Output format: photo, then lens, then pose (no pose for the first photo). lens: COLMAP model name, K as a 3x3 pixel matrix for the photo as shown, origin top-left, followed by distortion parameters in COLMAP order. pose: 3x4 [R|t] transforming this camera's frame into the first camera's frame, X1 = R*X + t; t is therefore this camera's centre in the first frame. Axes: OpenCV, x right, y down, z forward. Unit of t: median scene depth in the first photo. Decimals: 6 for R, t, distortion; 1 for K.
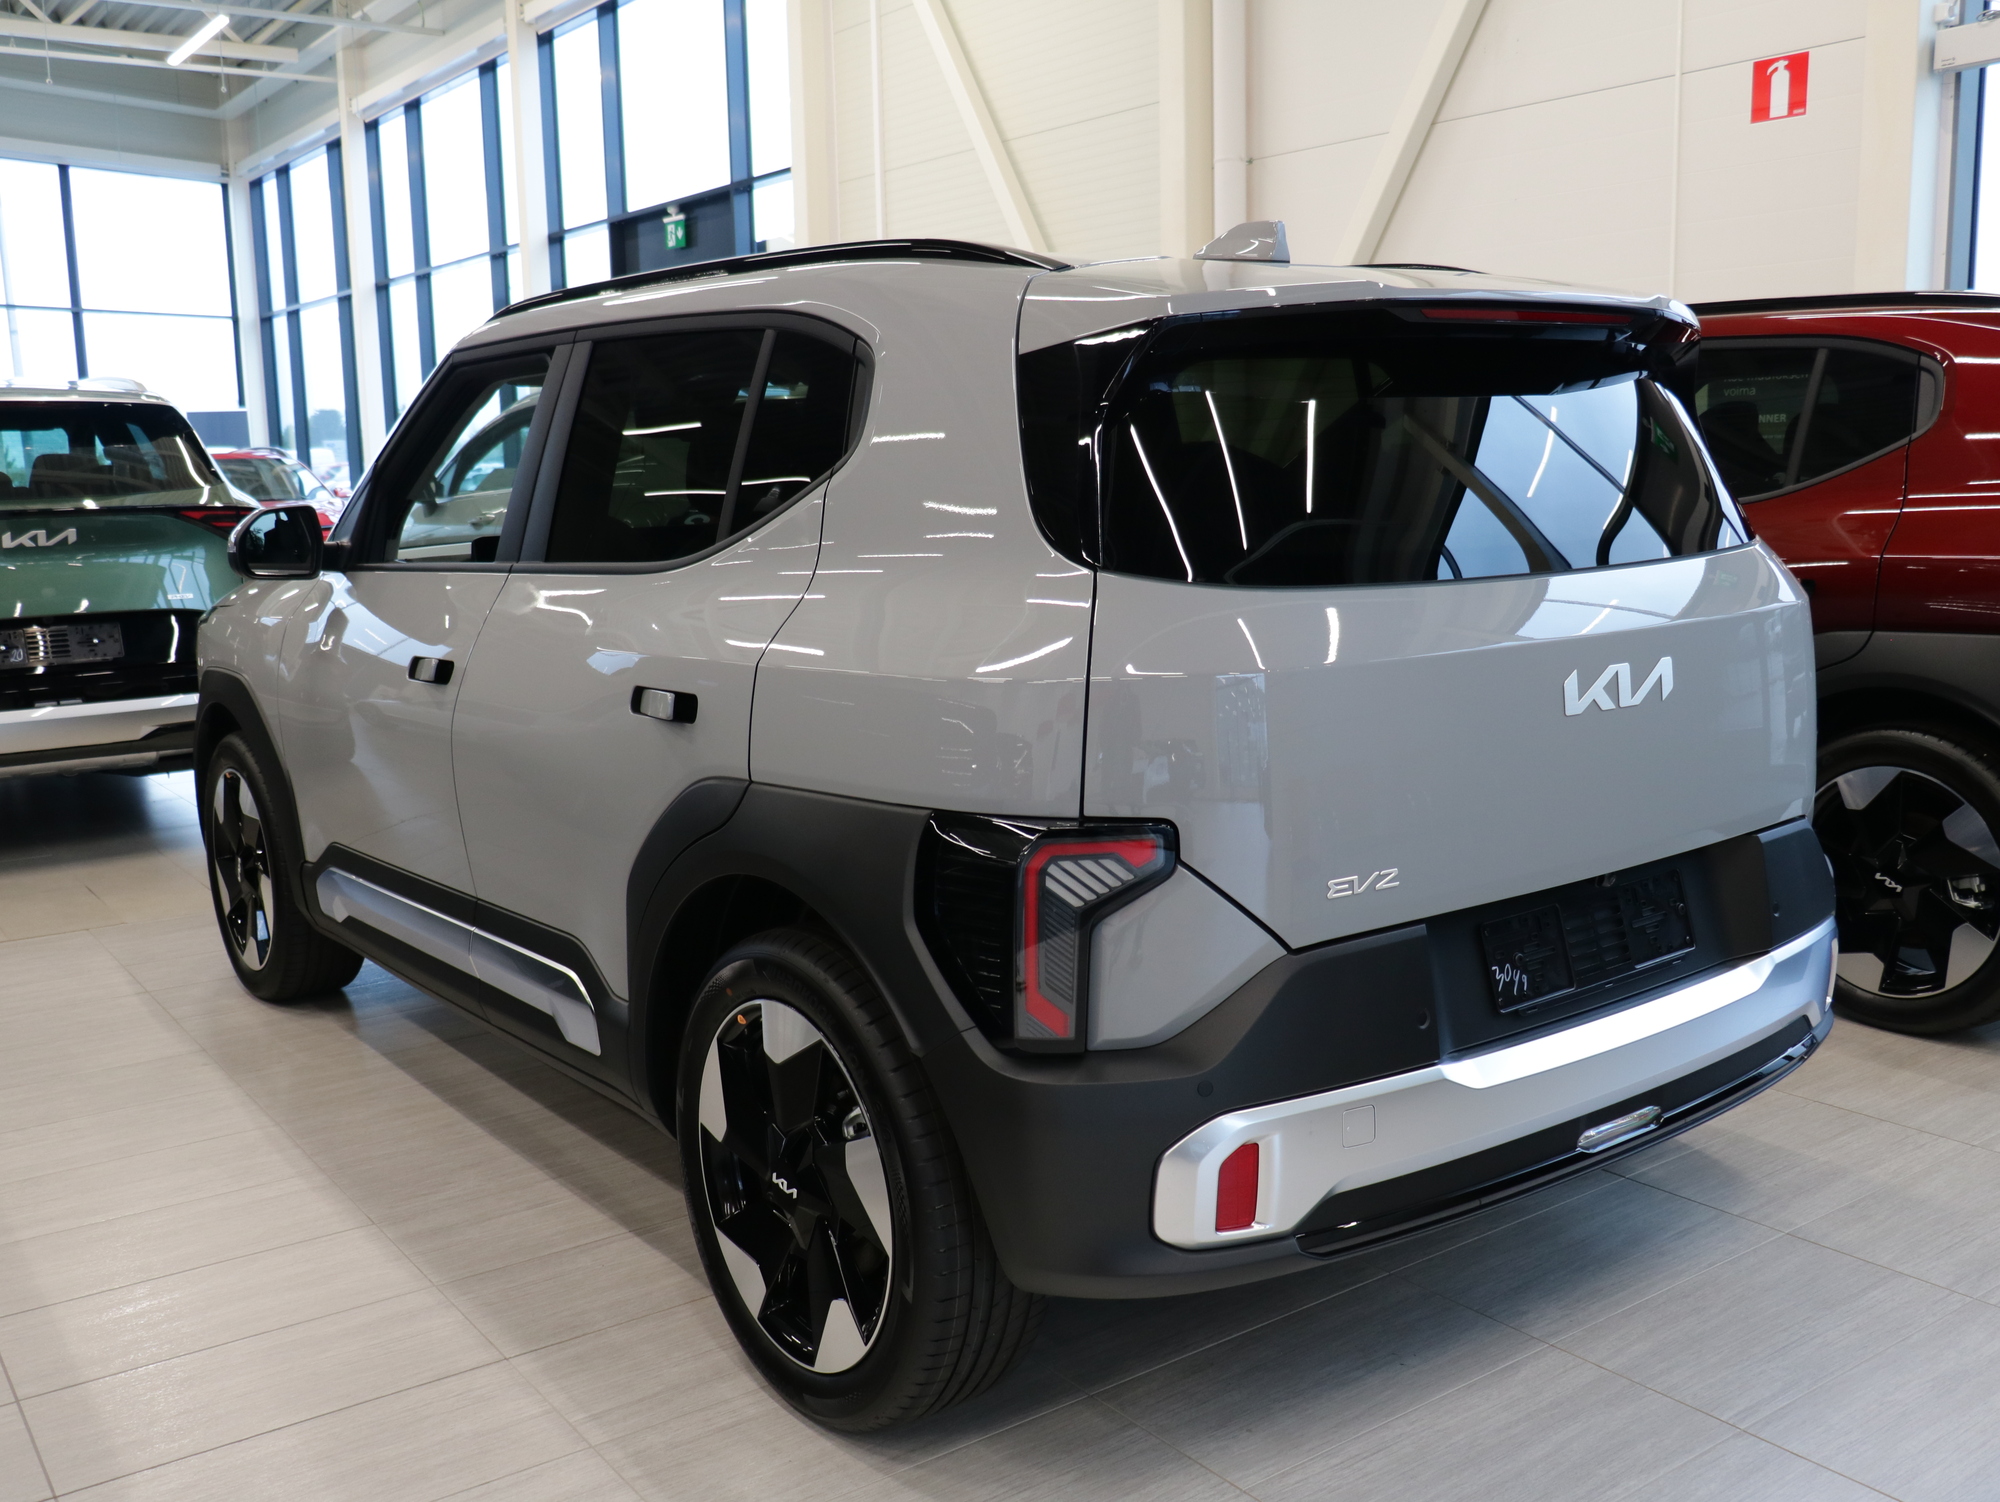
lens RADIAL K [[1843.6, 0, 1000.0], [0, 1843.6, 751.0], [0, 0, 1]] dist [-0.003128, -0.001849]
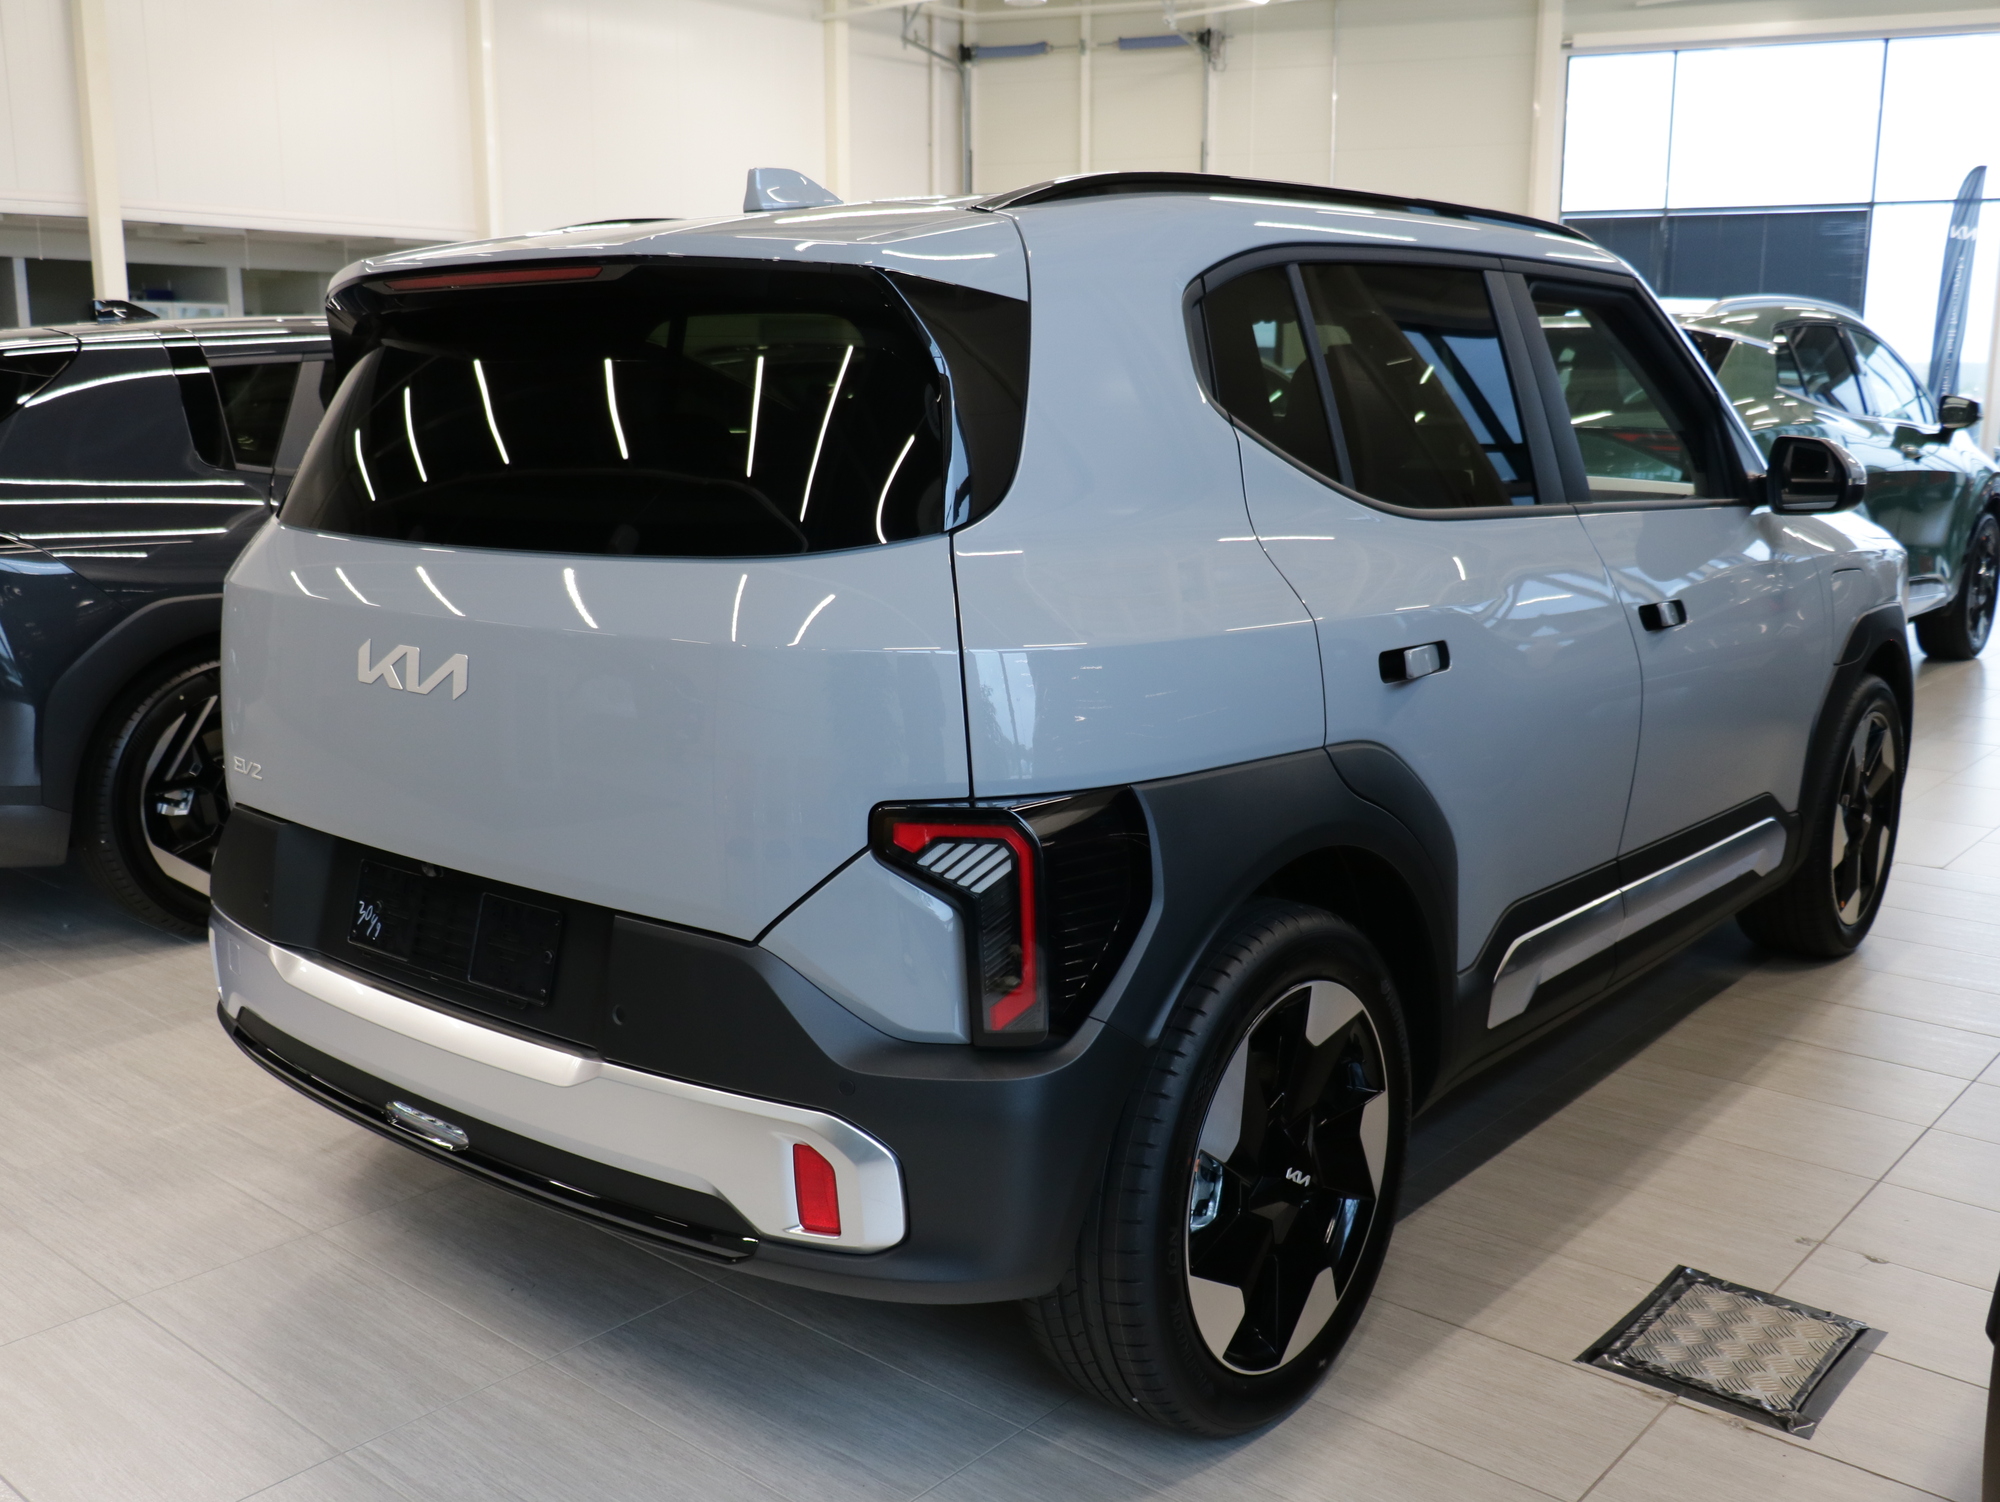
lens RADIAL K [[1843.6, 0, 1000.0], [0, 1843.6, 751.0], [0, 0, 1]] dist [-0.003128, -0.001849]
pose [[0.213757, 0.199051, -0.956393, 1.304505], [-0.156911, 0.973305, 0.167501, -0.199464], [0.964203, 0.114264, 0.239284, 1.045317]]
